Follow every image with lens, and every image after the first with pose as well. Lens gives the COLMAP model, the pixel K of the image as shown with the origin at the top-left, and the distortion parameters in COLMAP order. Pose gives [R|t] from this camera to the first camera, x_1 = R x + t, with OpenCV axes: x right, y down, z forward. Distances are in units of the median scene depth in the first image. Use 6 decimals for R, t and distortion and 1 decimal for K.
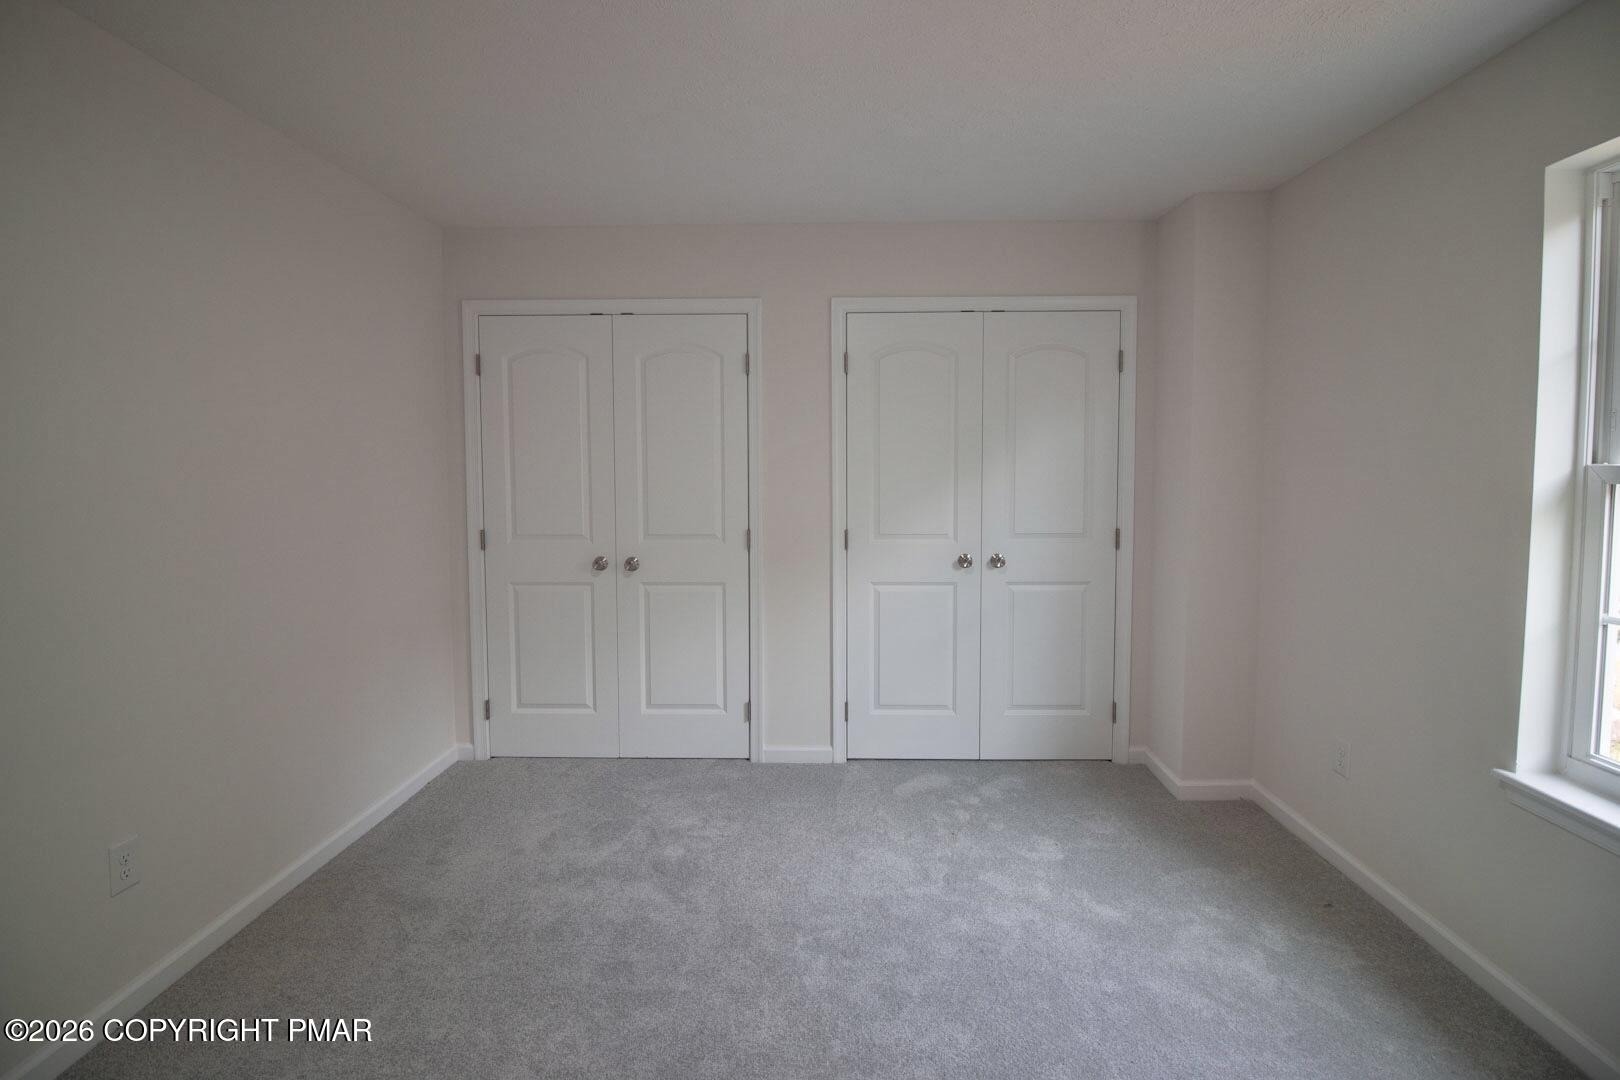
lens RADIAL K [[720.4, 0, 818.1], [0, 720.4, 536.9], [0, 0, 1]] dist [-0.011472, -0.000312]
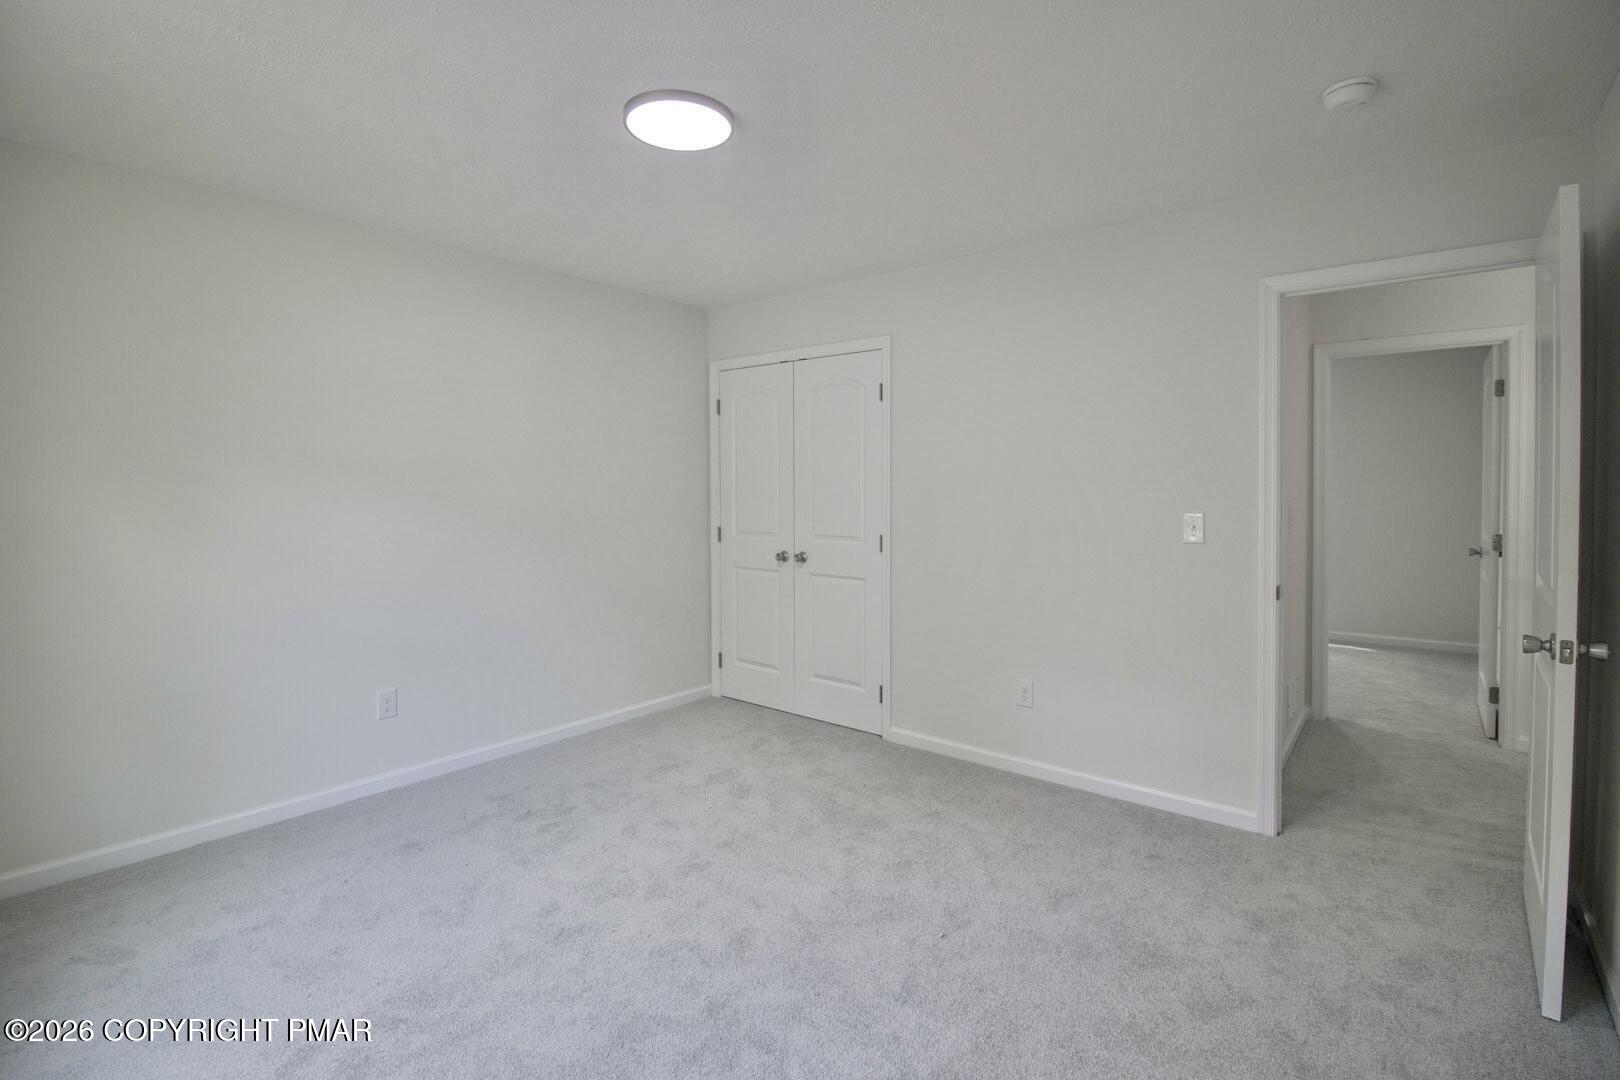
lens RADIAL K [[765.2, 0, 815.1], [0, 765.2, 526.2], [0, 0, 1]] dist [0.000783, -0.000868]
pose [[0.784725, 0.035274, -0.618840, 0.574248], [-0.053635, 0.998499, -0.011098, -0.003621], [0.617519, 0.041900, 0.785439, -0.028138]]
